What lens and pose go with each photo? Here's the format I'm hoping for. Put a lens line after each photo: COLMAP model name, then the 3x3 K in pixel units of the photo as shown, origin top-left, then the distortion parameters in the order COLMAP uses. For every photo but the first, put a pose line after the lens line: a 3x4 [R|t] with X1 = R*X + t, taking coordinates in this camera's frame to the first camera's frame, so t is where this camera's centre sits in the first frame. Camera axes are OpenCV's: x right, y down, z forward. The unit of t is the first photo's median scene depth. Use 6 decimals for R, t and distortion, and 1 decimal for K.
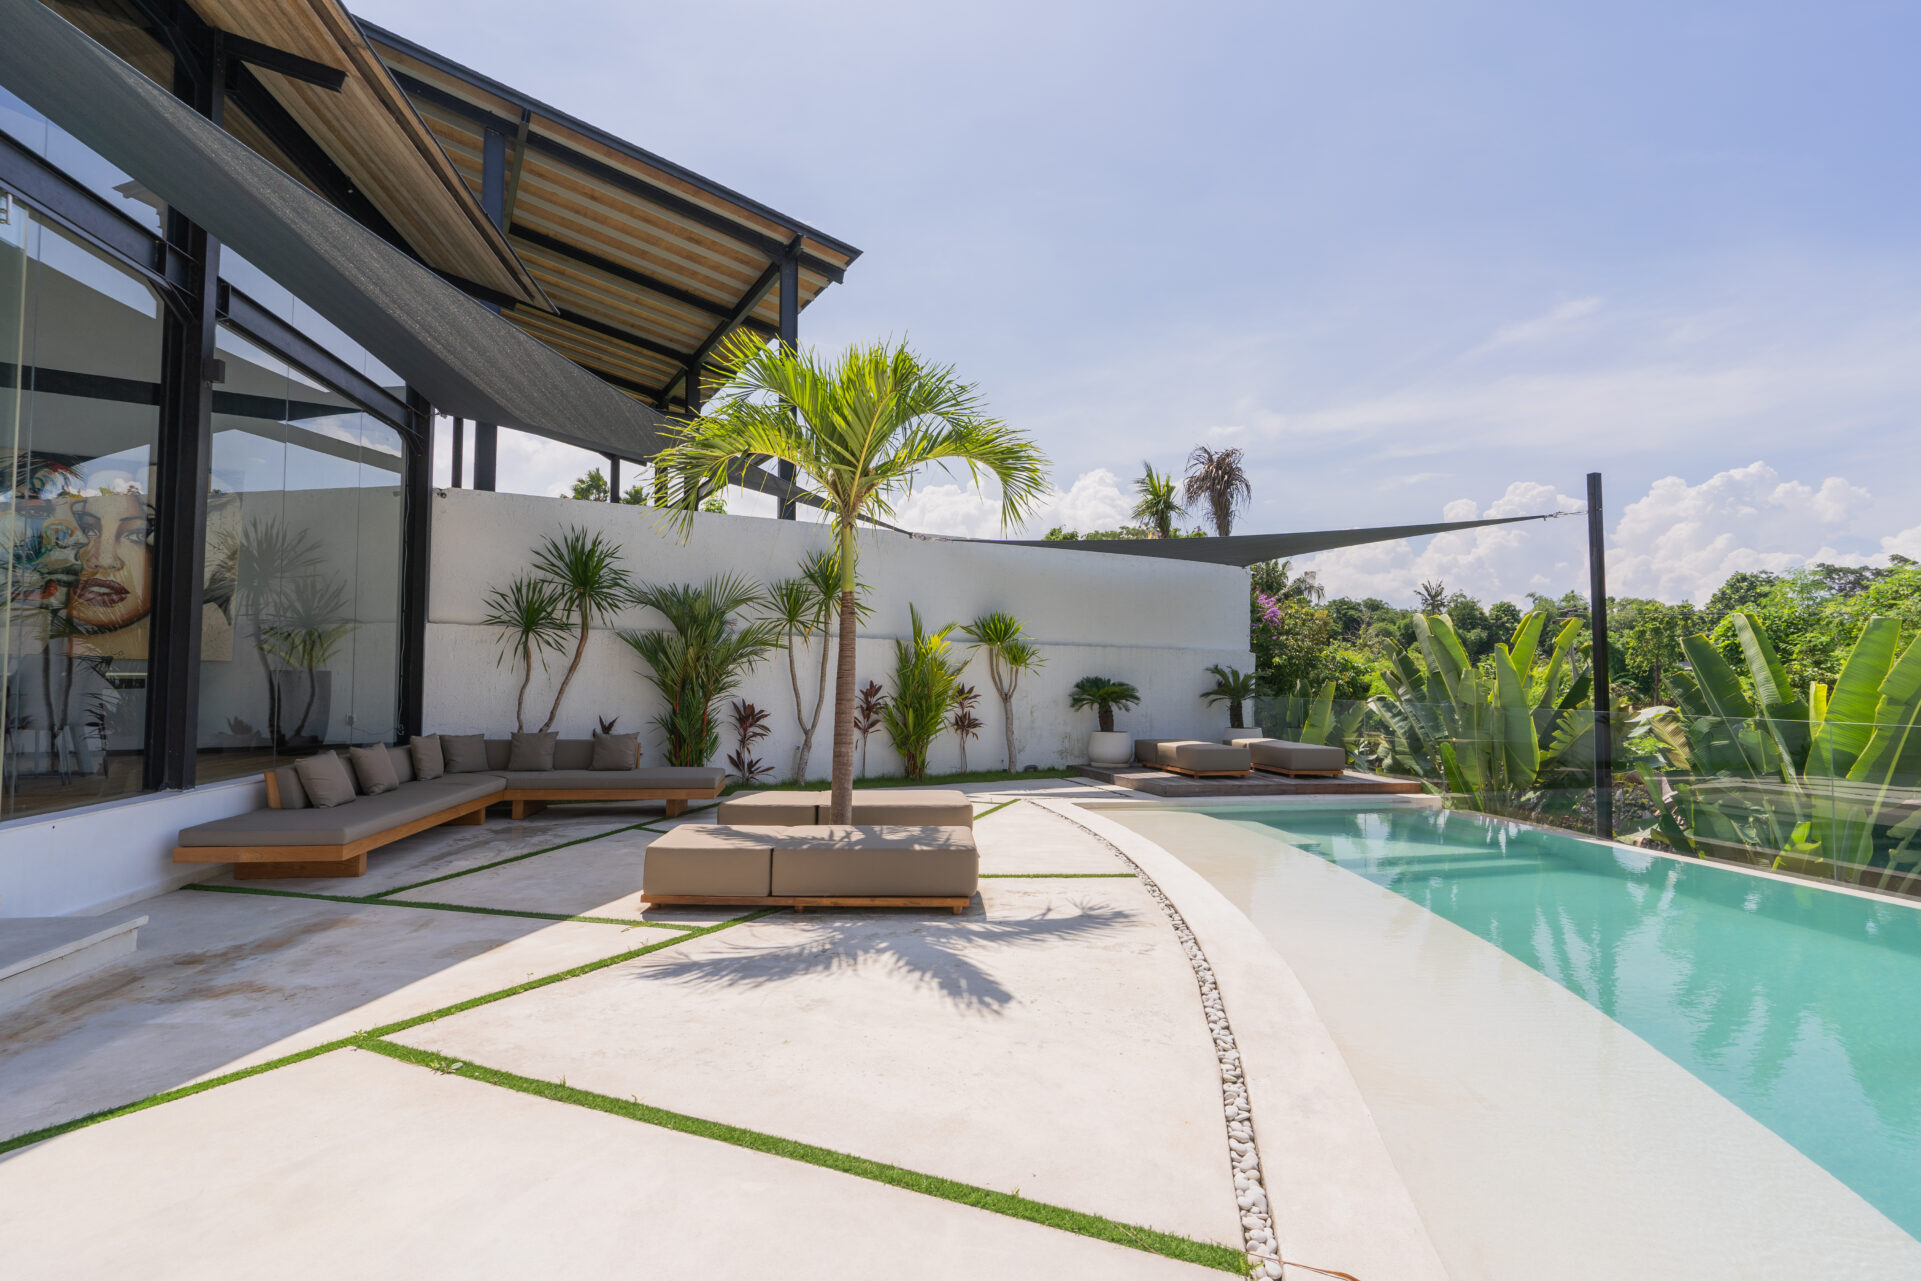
lens RADIAL K [[916.5, 0, 960.5], [0, 916.5, 640.5], [0, 0, 1]] dist [0.000947, 0.000203]
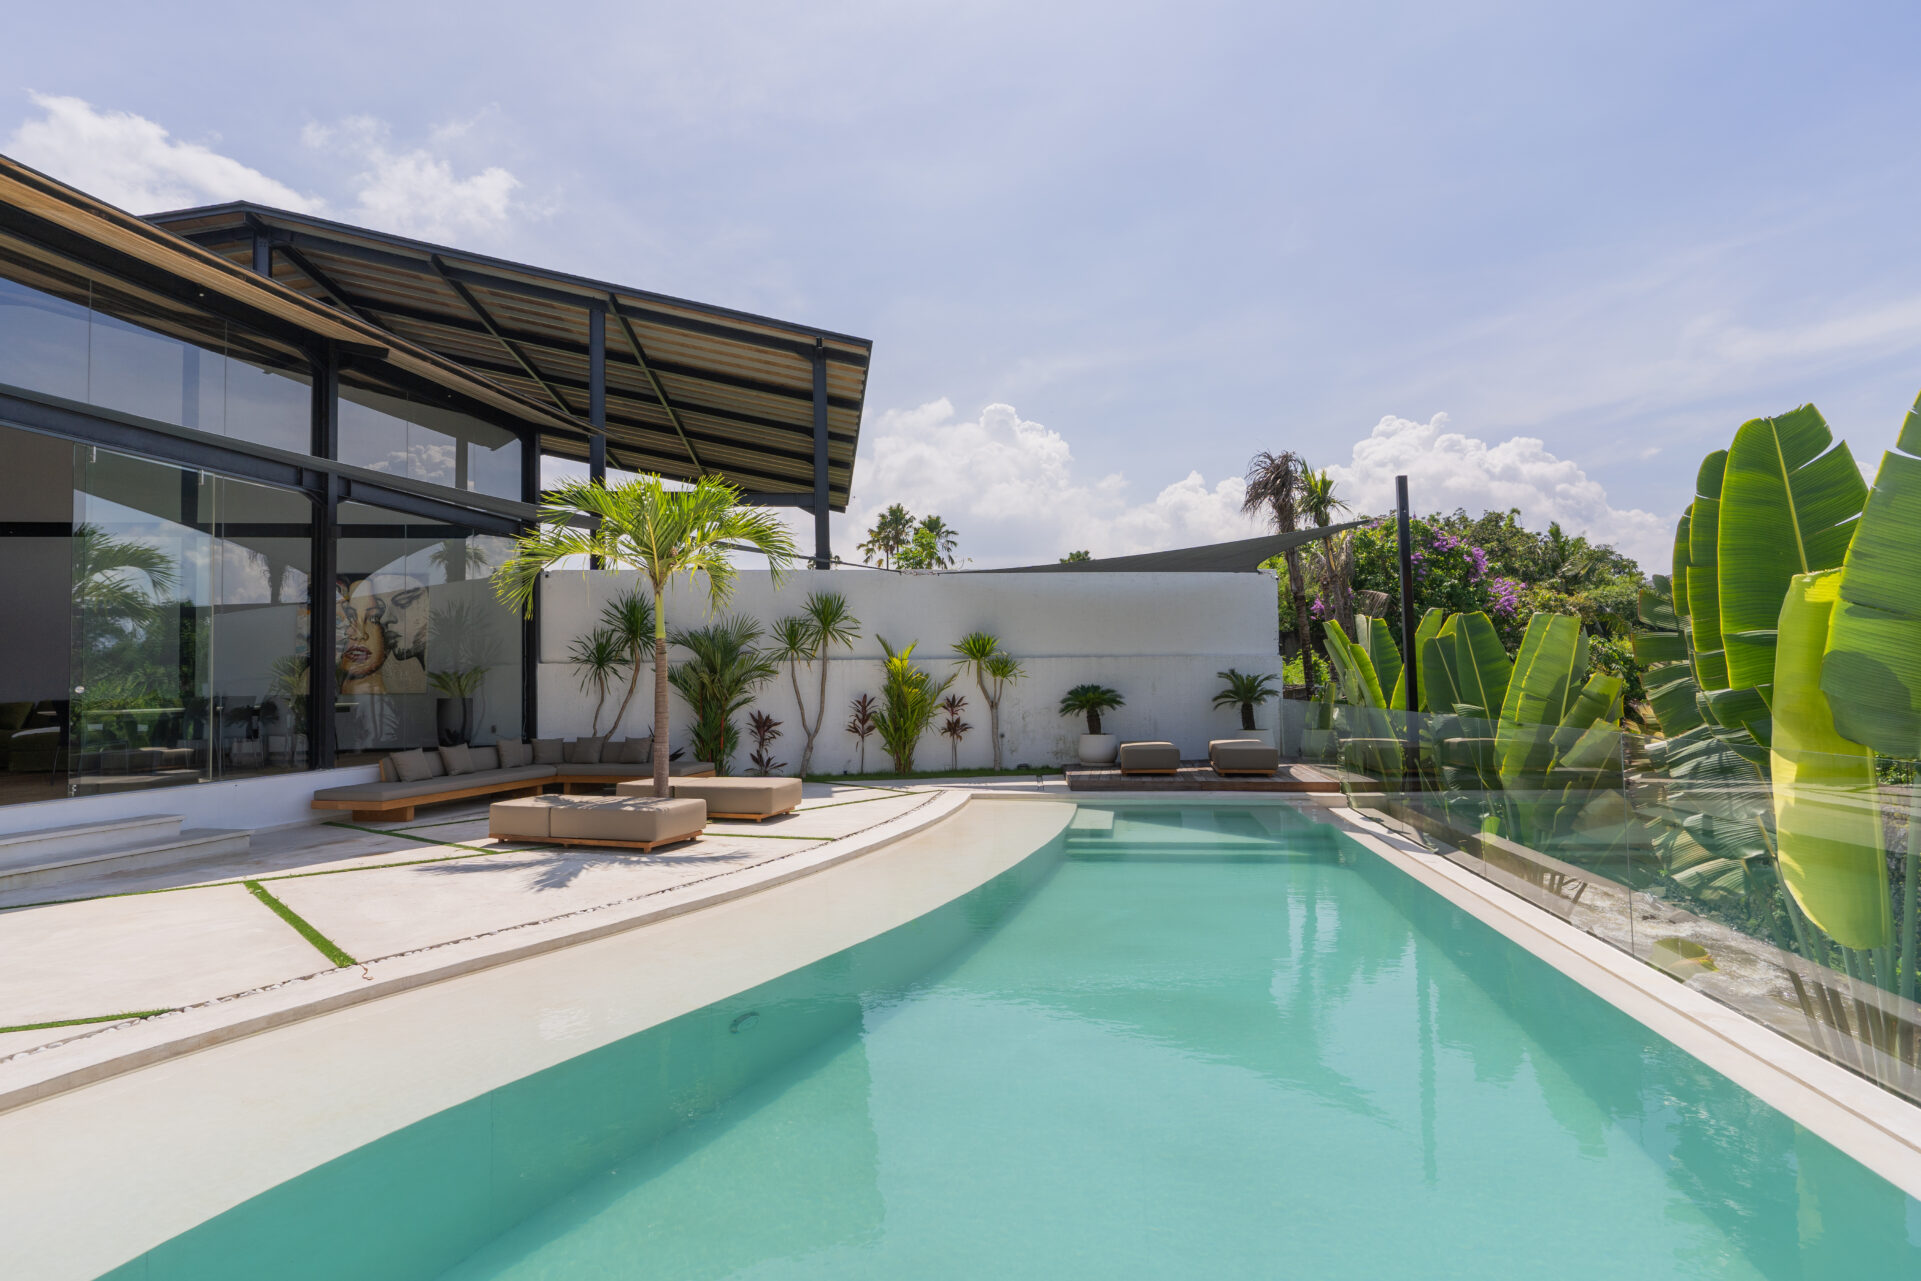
lens RADIAL K [[916.5, 0, 960.5], [0, 916.5, 640.5], [0, 0, 1]] dist [0.000947, 0.000203]
pose [[0.929239, -0.044401, -0.366801, 0.503677], [0.042204, 0.999011, -0.014014, -0.005805], [0.367060, -0.002458, 0.930194, -0.108794]]
